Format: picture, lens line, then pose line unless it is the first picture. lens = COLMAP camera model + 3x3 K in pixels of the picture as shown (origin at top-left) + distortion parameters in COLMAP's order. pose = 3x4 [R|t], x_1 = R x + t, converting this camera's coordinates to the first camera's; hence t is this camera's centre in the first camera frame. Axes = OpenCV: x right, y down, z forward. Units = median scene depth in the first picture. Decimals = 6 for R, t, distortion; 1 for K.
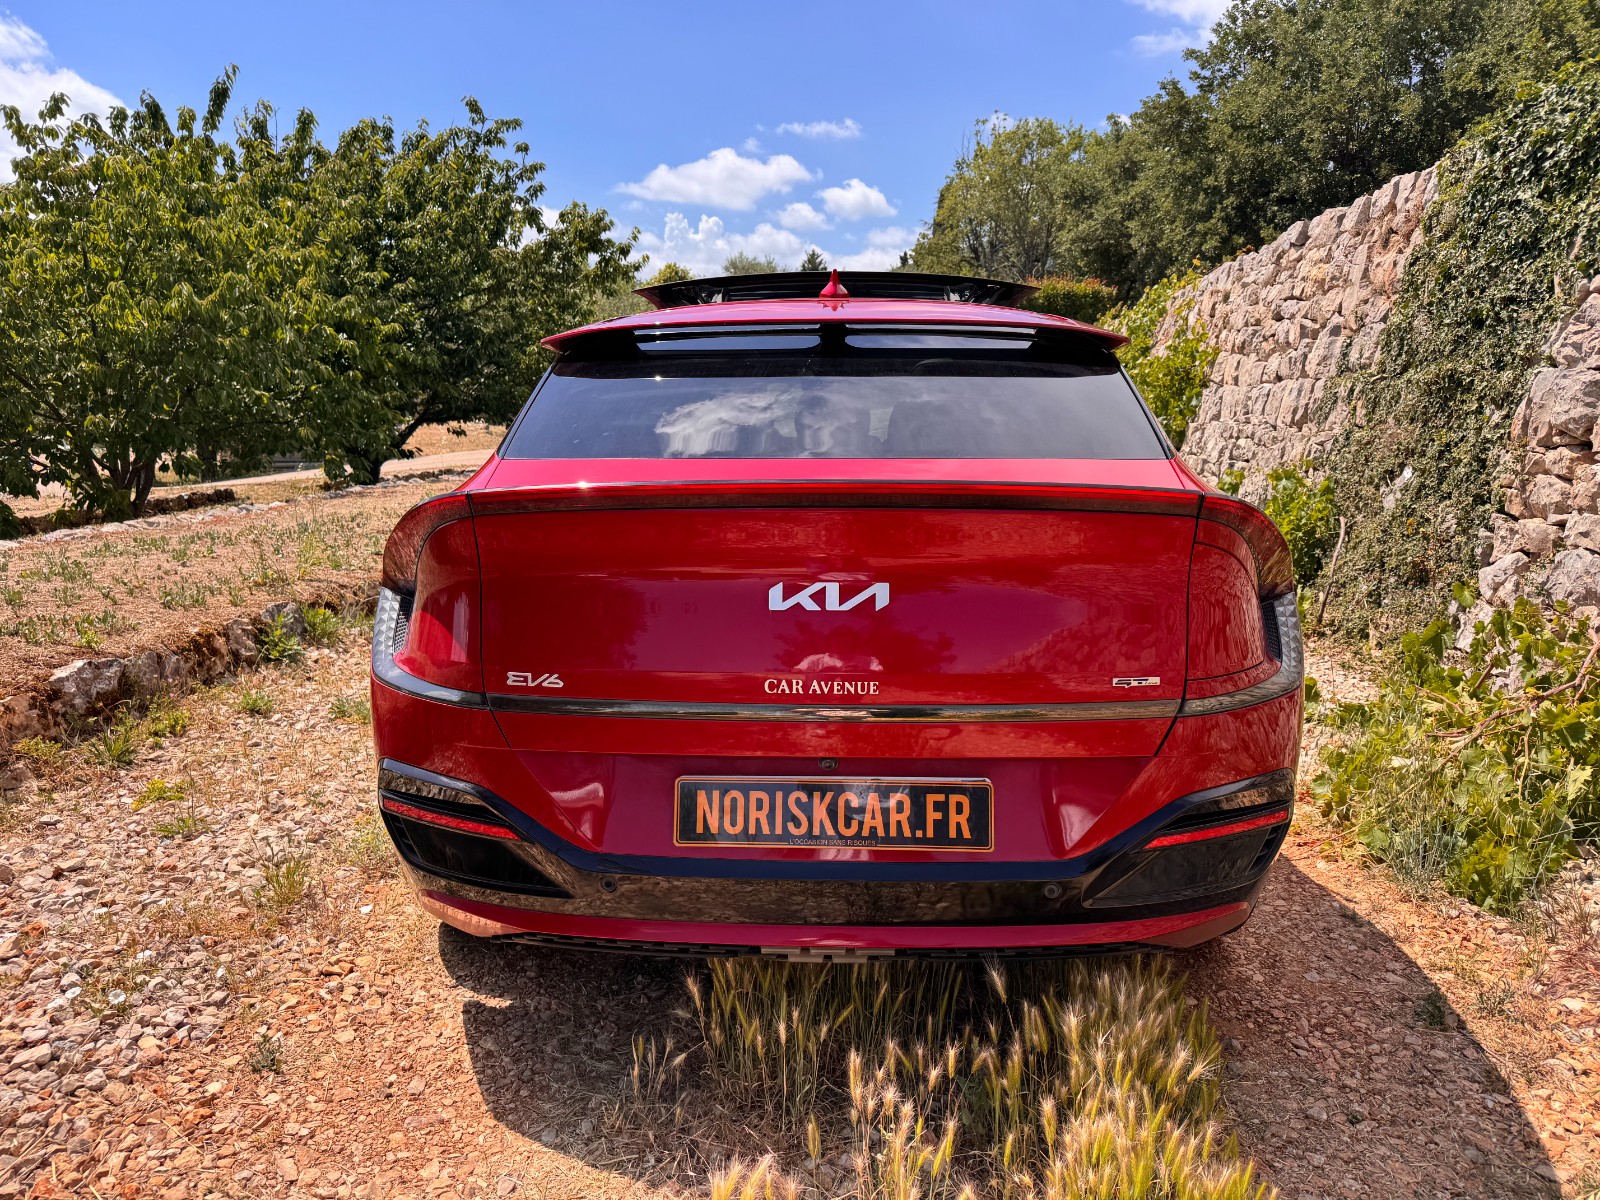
lens RADIAL K [[1132.7, 0, 809.0], [0, 1132.7, 601.4], [0, 0, 1]] dist [0.044129, -0.047665]
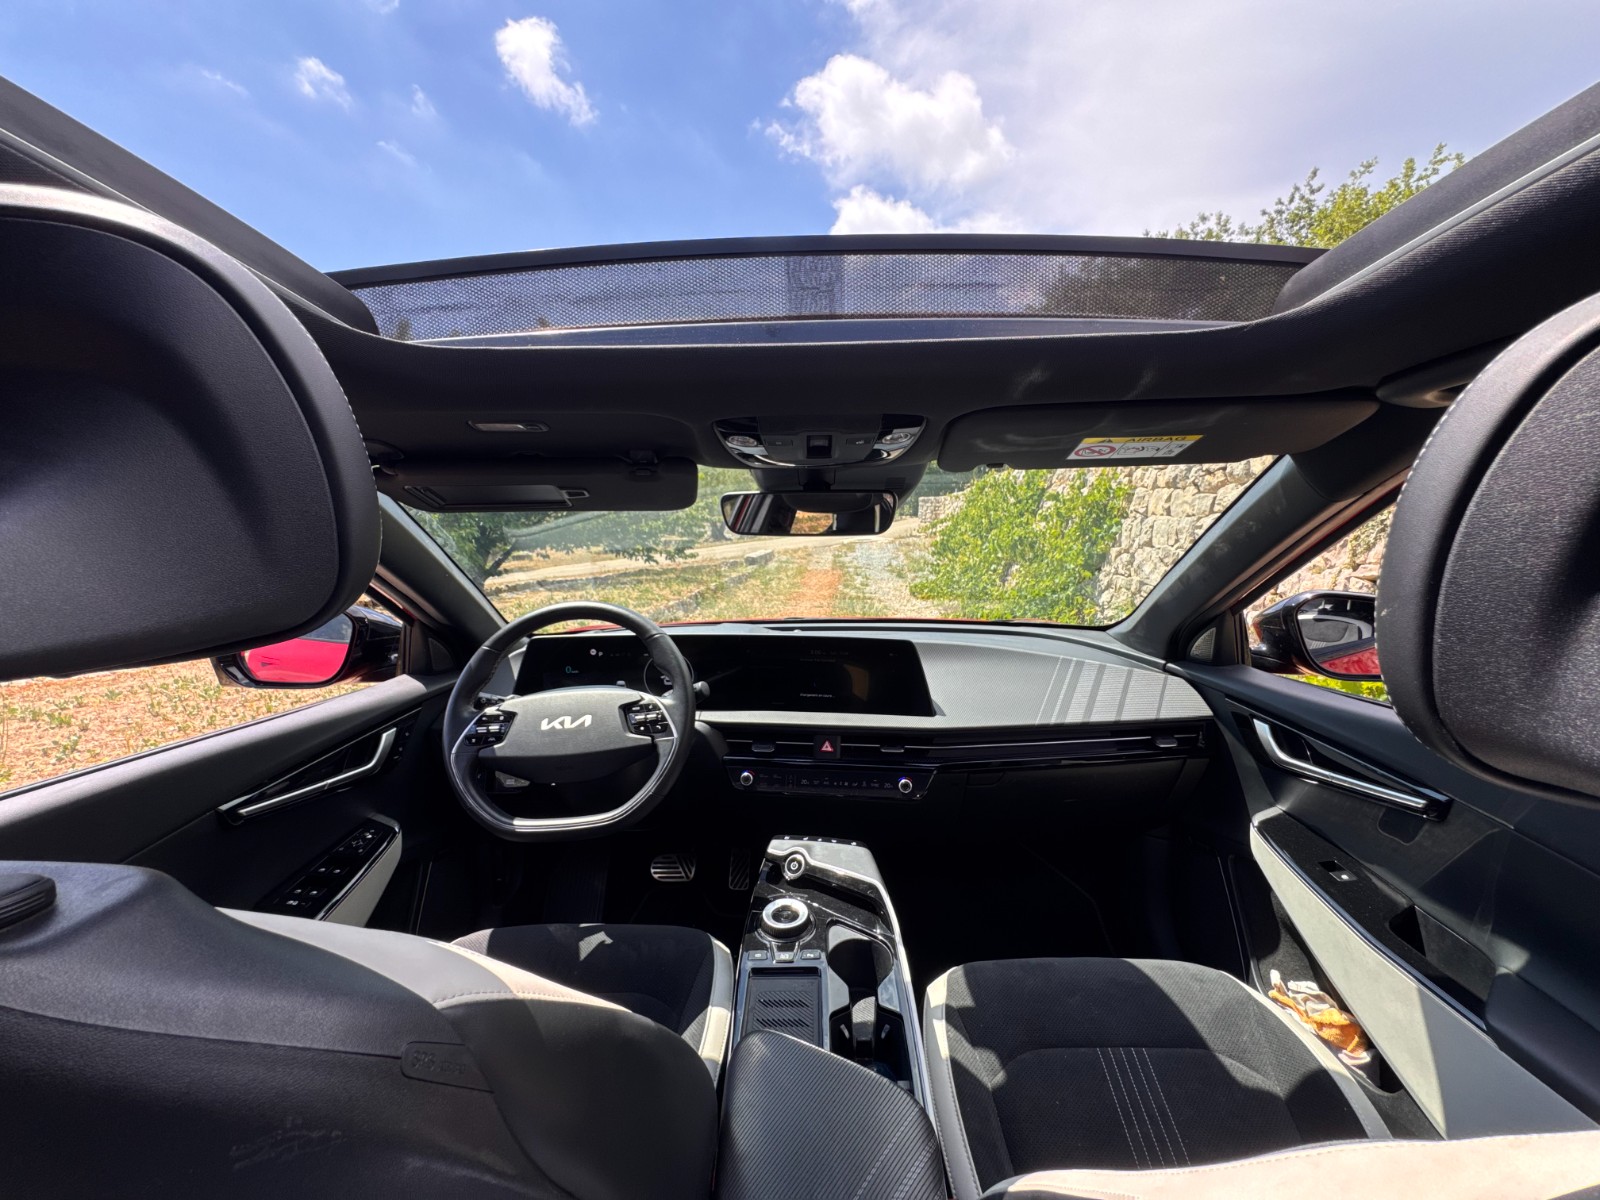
lens RADIAL K [[644.2, 0, 803.9], [0, 644.2, 600.2], [0, 0, 1]] dist [0.011373, 0.000101]
pose [[0.999760, -0.013673, 0.017140, 0.011763], [0.014730, 0.997895, -0.063162, -0.122942], [-0.016241, 0.063399, 0.997856, 0.647745]]
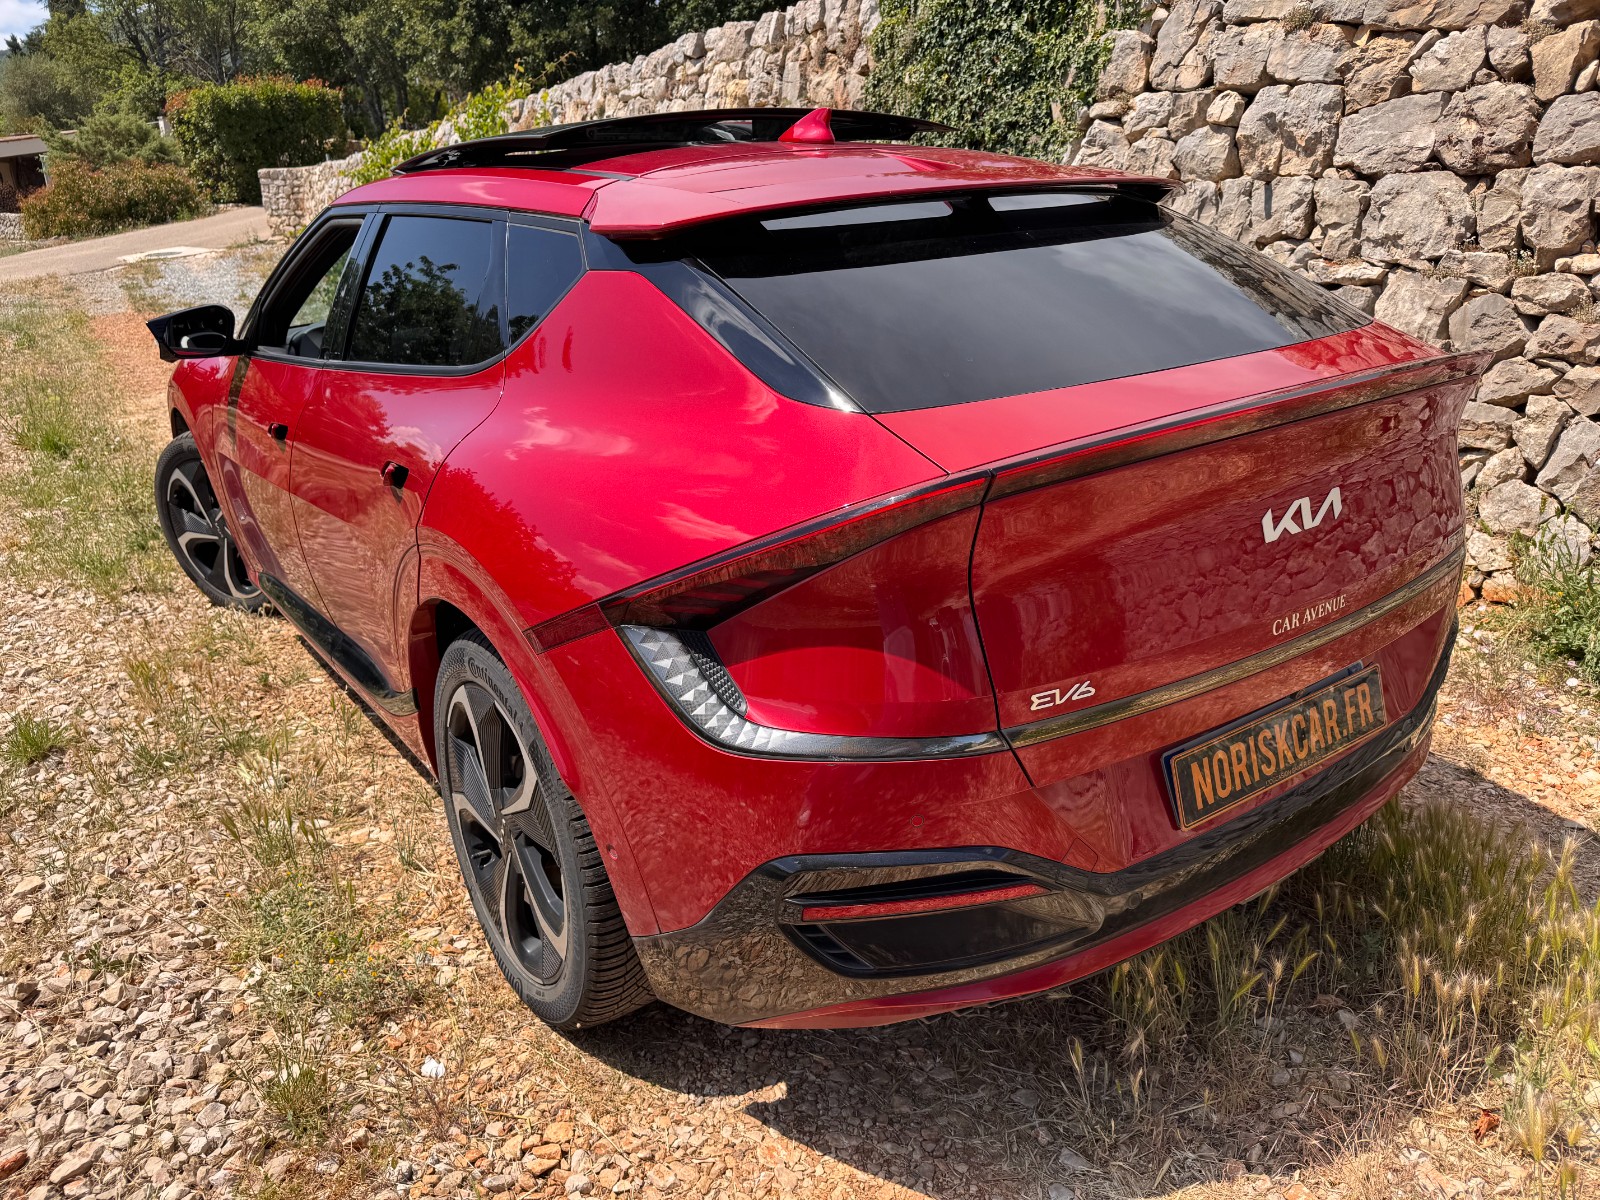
lens RADIAL K [[1139.6, 0, 806.6], [0, 1139.6, 602.2], [0, 0, 1]] dist [0.000481, -0.000358]
pose [[0.793946, -0.239701, 0.558743, -0.263977], [0.150695, 0.967909, 0.201105, -0.057465], [-0.589018, -0.075467, 0.804589, 0.161671]]
